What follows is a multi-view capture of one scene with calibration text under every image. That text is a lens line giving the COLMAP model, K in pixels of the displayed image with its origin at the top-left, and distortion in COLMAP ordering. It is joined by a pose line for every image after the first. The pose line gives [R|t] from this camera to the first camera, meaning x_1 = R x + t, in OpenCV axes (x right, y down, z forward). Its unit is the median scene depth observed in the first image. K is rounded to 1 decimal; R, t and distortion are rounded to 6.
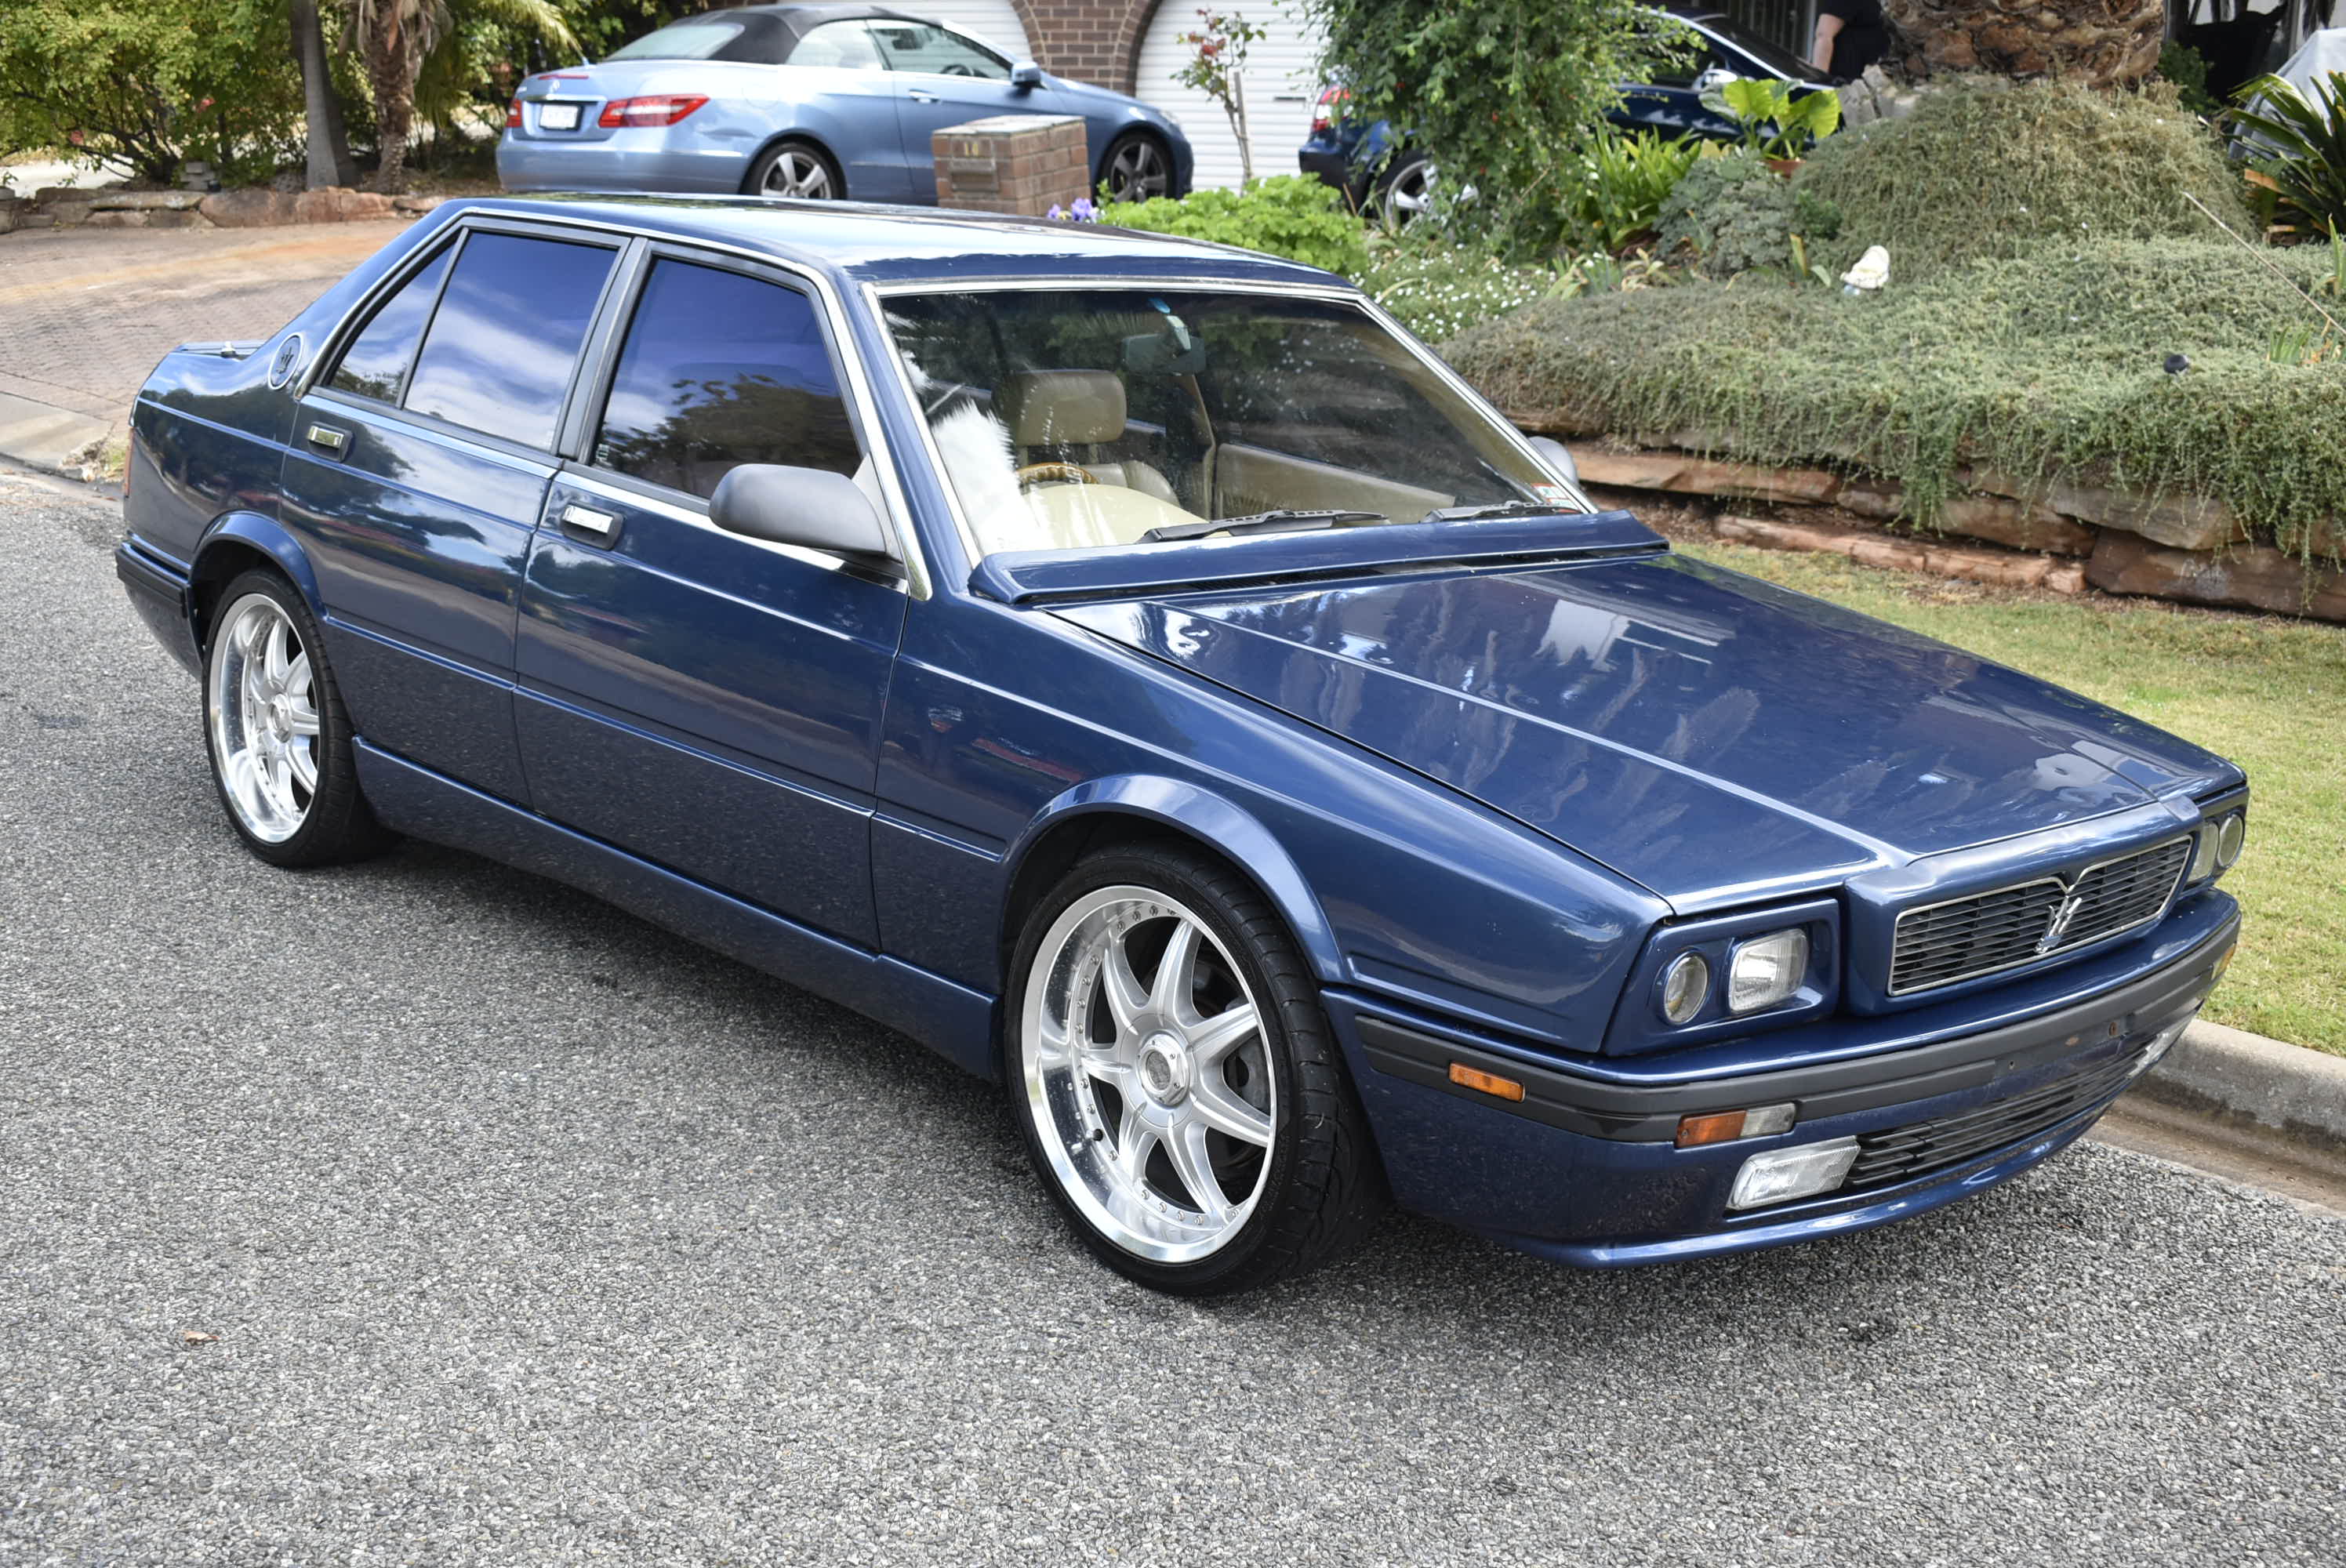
lens RADIAL K [[2667.2, 0, 1174.0], [0, 2667.2, 778.4], [0, 0, 1]] dist [0.002644, 0.000000]
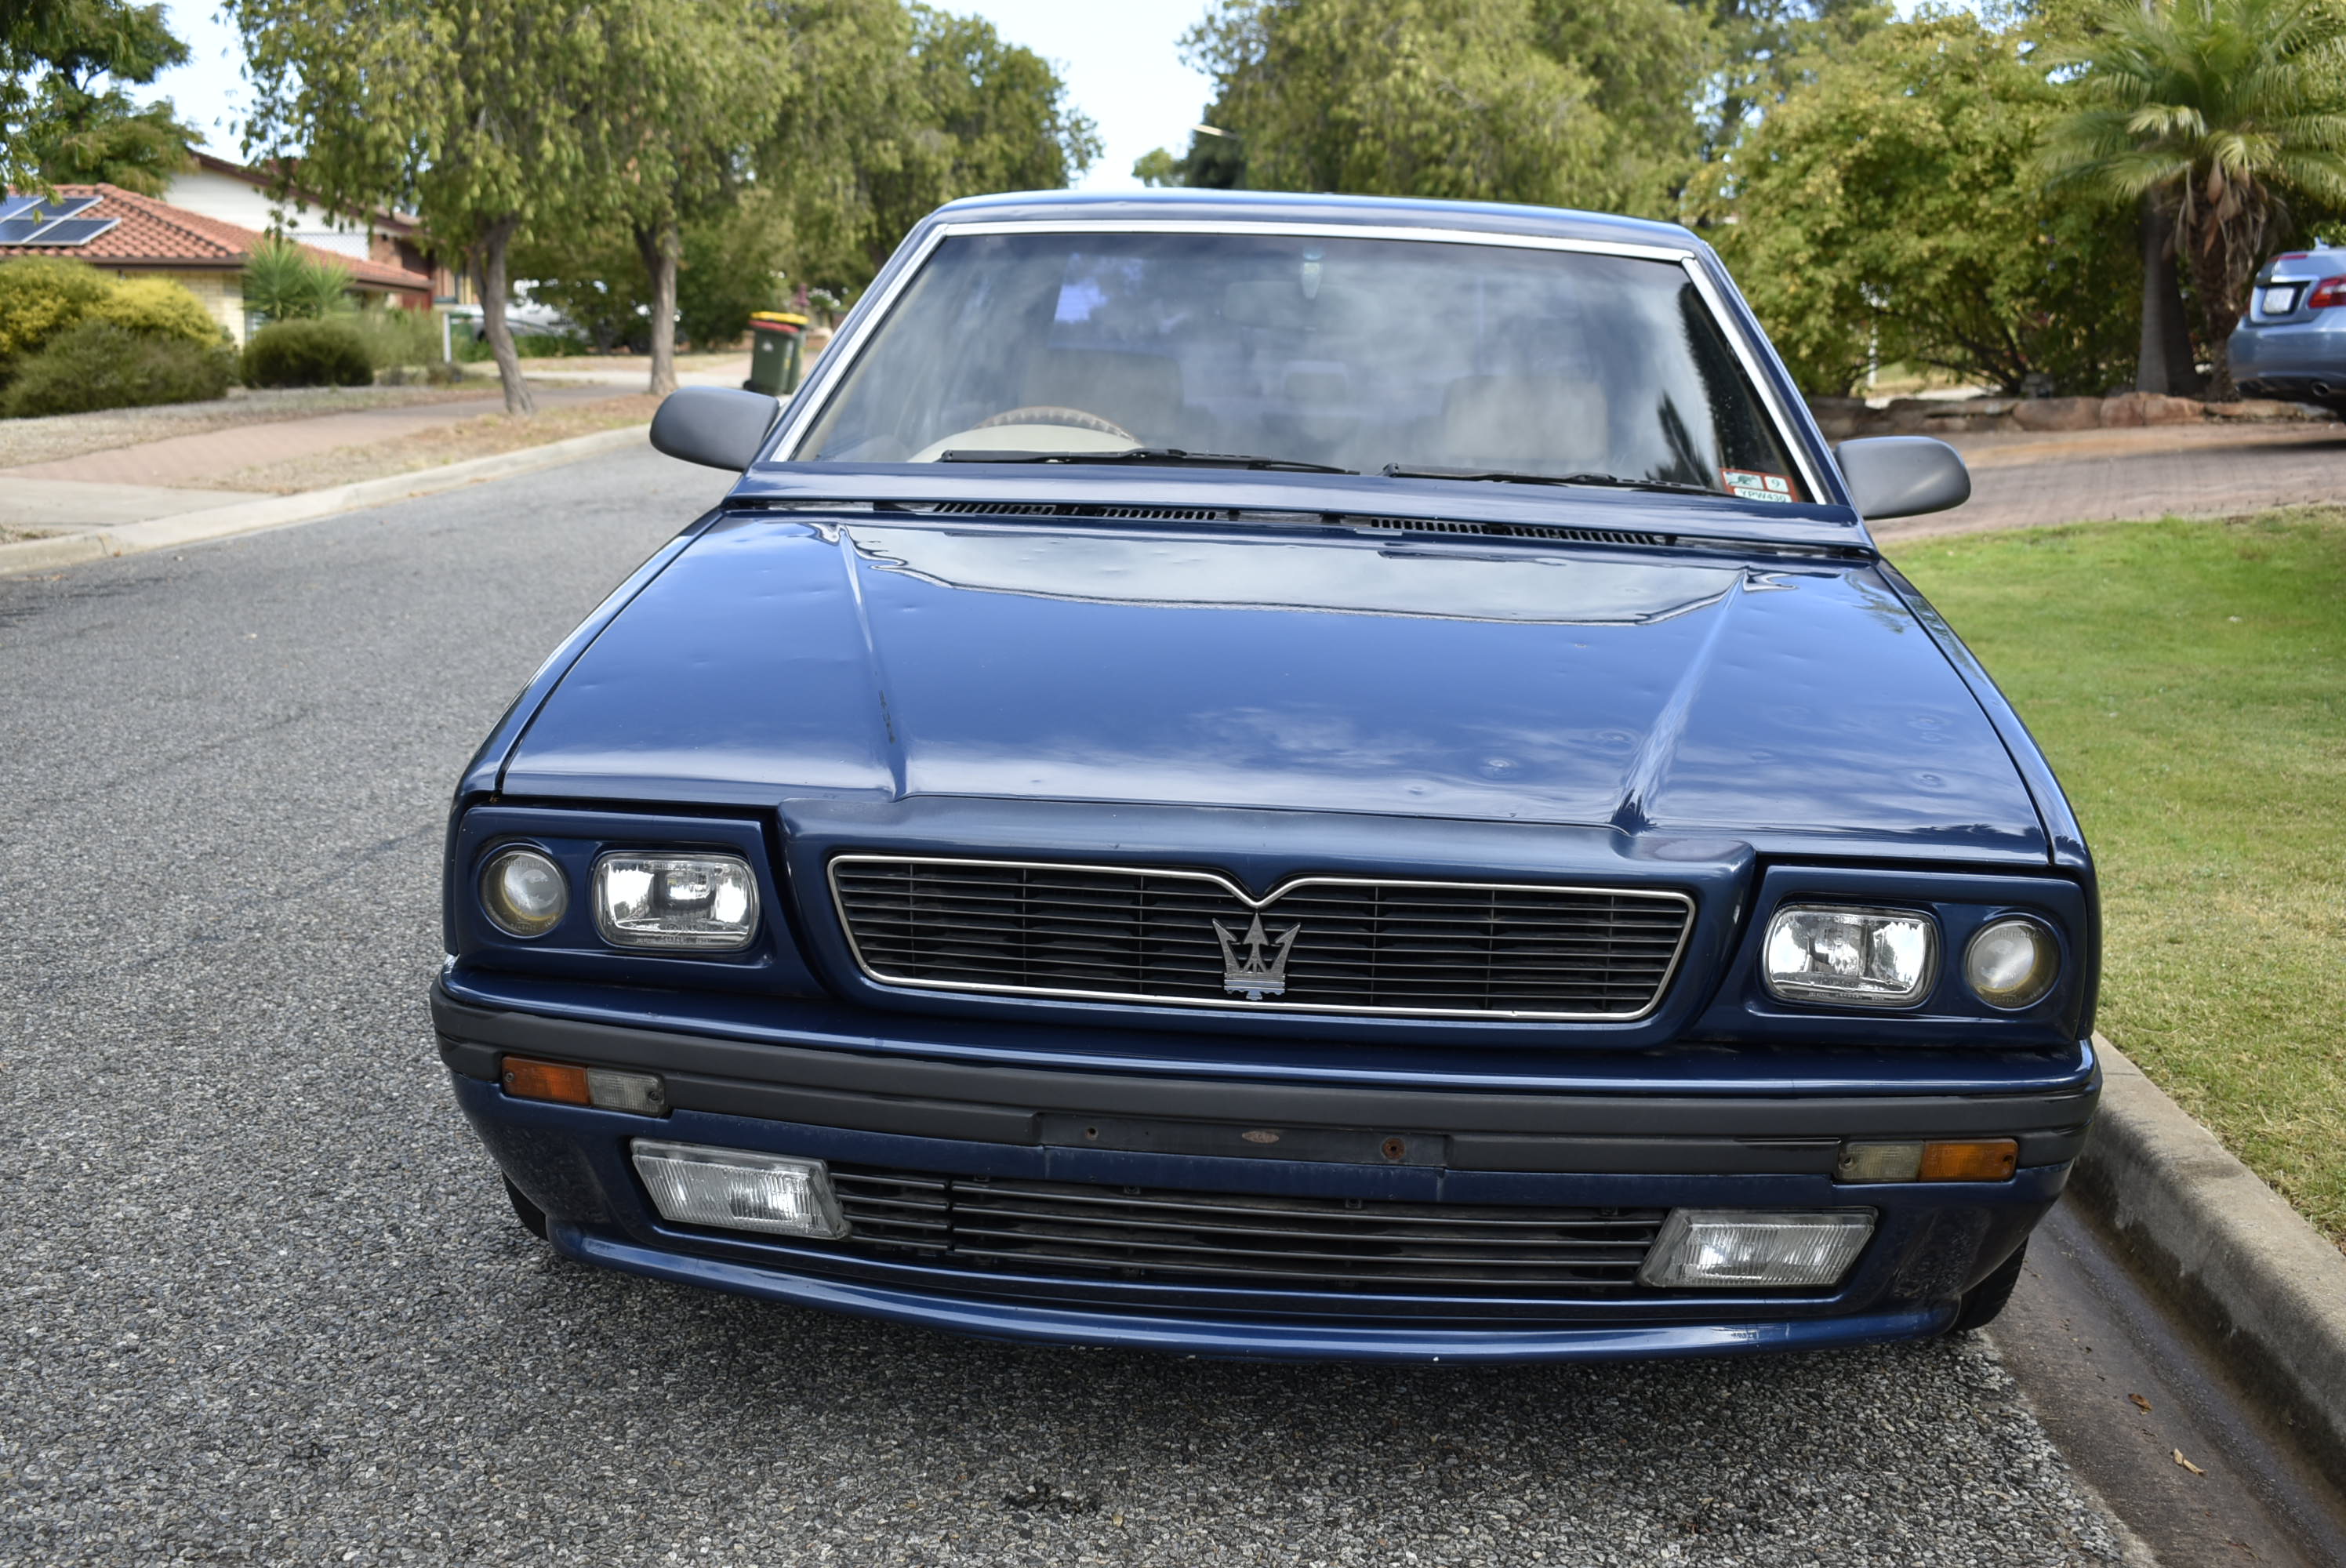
lens RADIAL K [[2592.0, 0, 1177.2], [0, 2592.0, 788.0], [0, 0, 1]] dist [-0.021551, 0.000000]
pose [[0.676507, 0.096854, -0.730039, 0.161167], [-0.167230, 0.985621, -0.024205, 0.006395], [0.717198, 0.138459, 0.682976, 0.111341]]
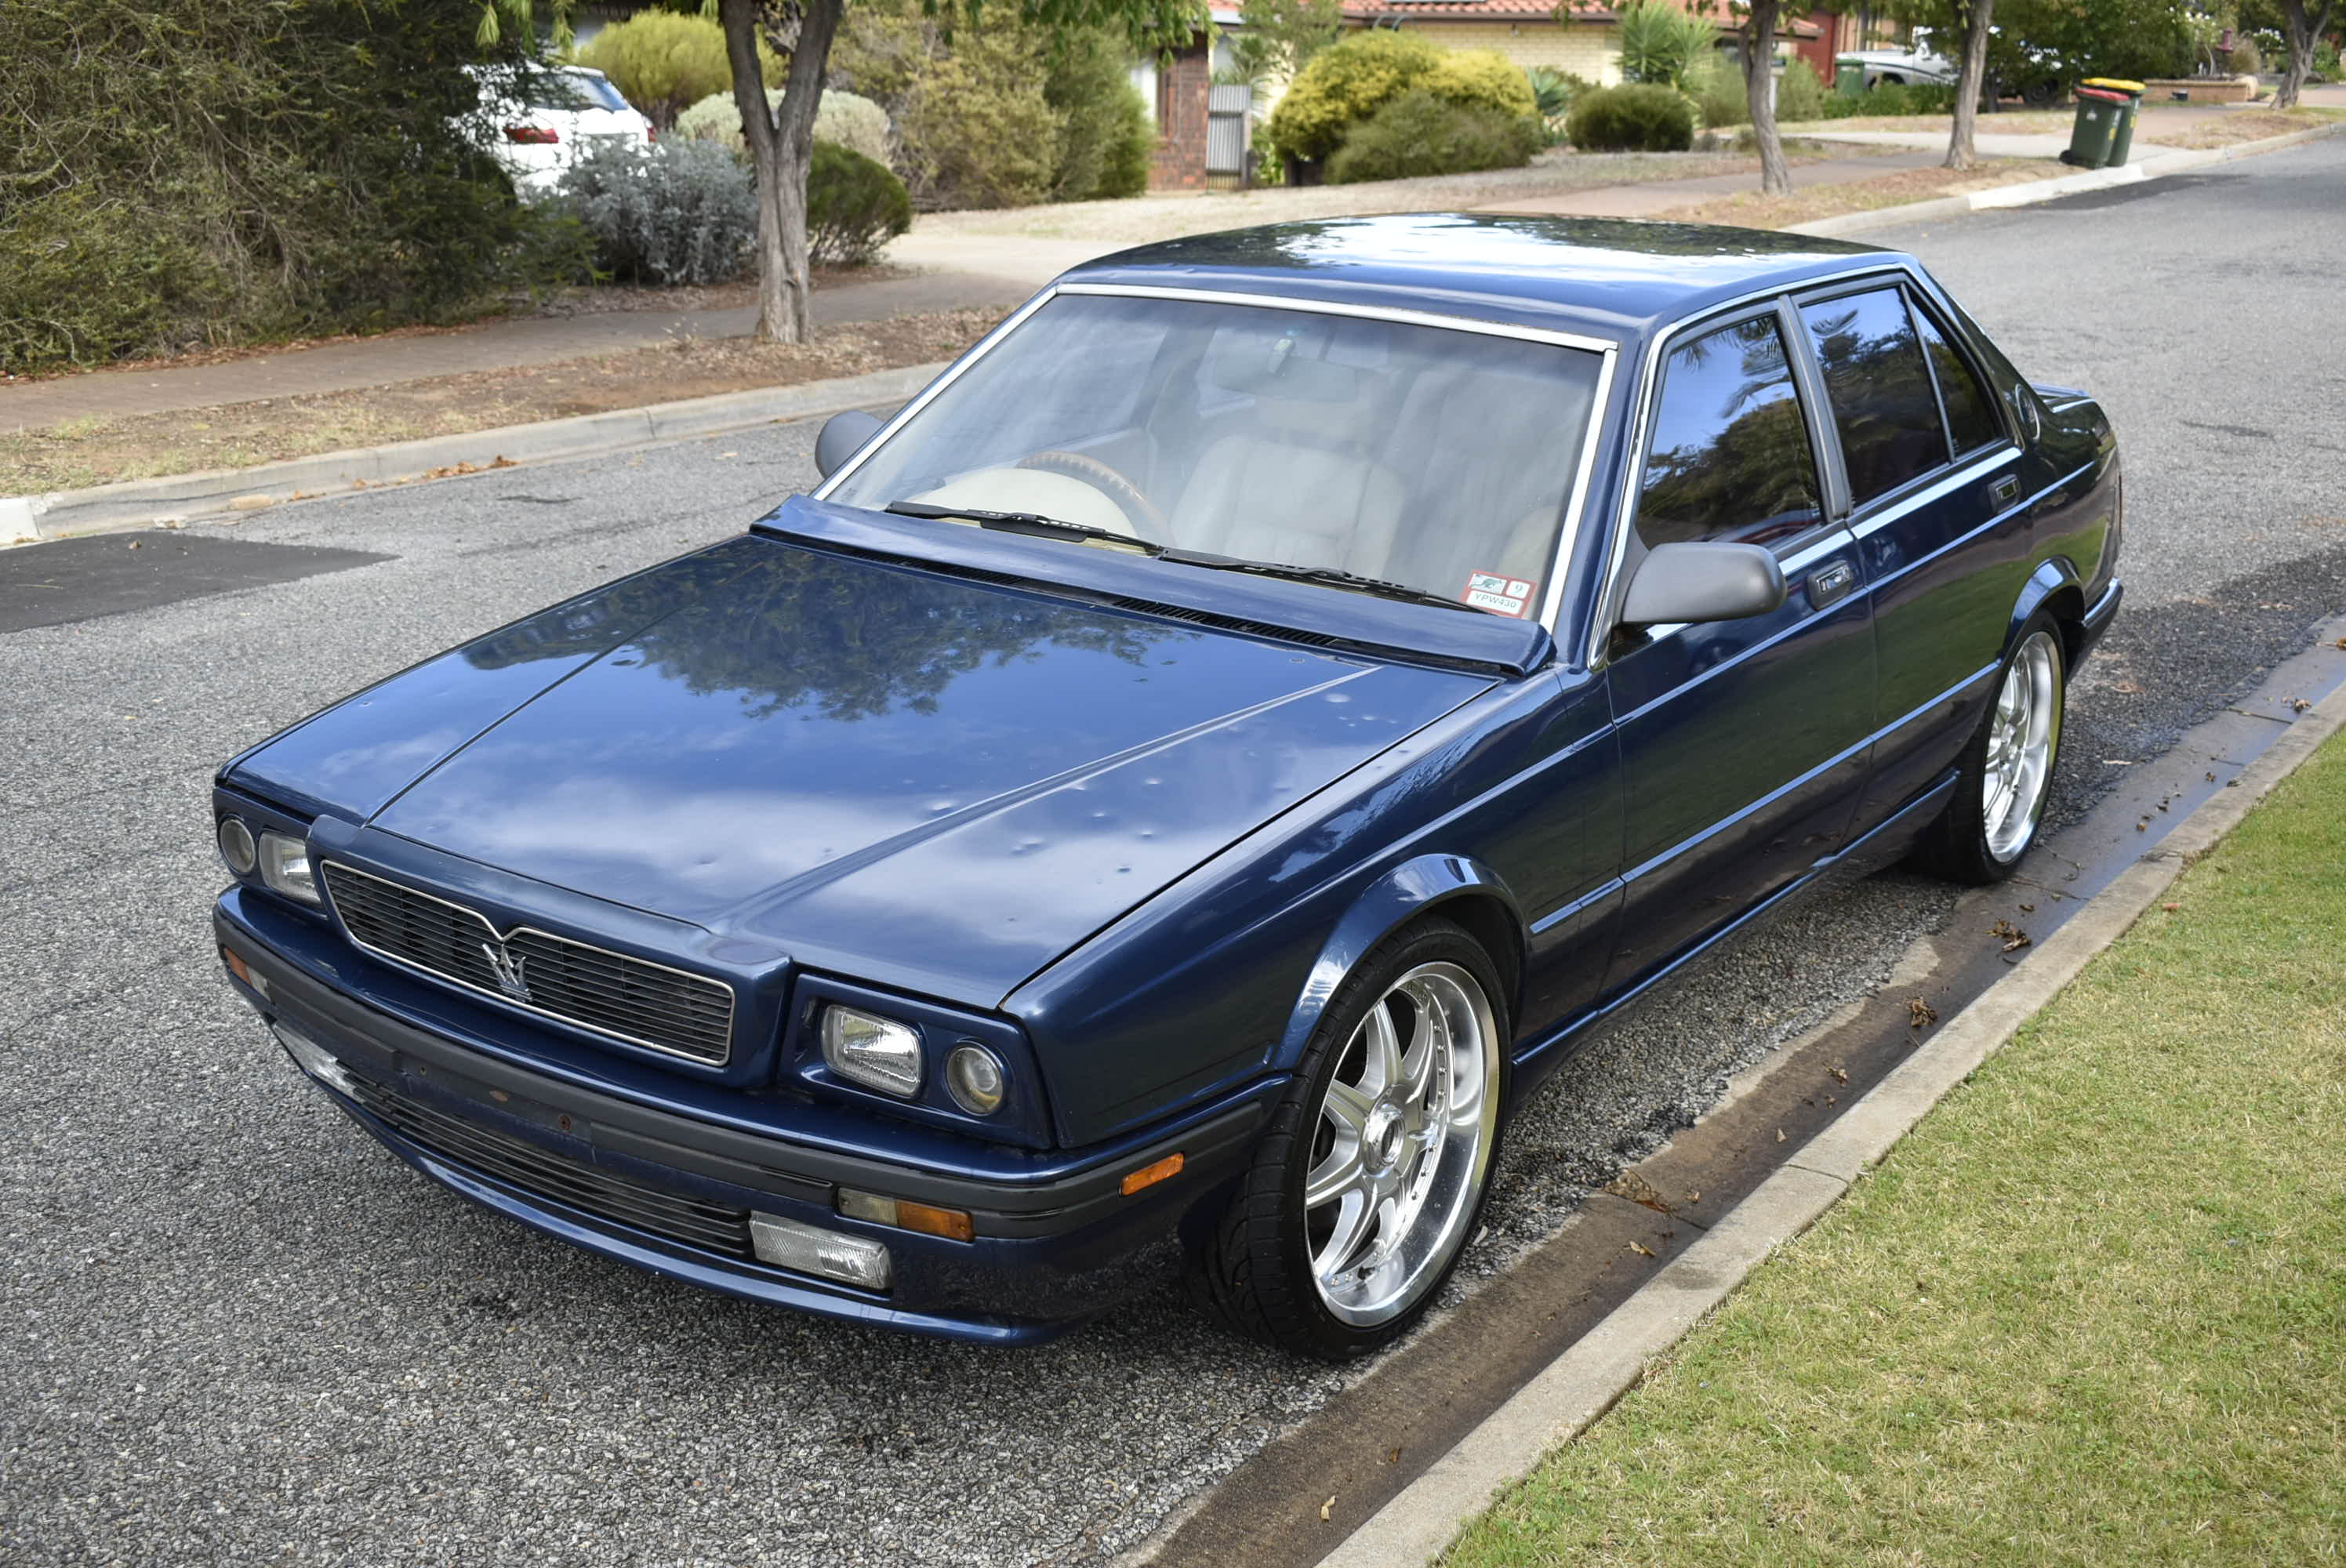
lens RADIAL K [[2592.0, 0, 1172.9], [0, 2592.0, 780.2], [0, 0, 1]] dist [-0.021551, 0.000000]
pose [[0.198329, 0.231561, -0.952389, 0.255260], [-0.240808, 0.953420, 0.181665, -0.048871], [0.950093, 0.193314, 0.244852, 0.203323]]
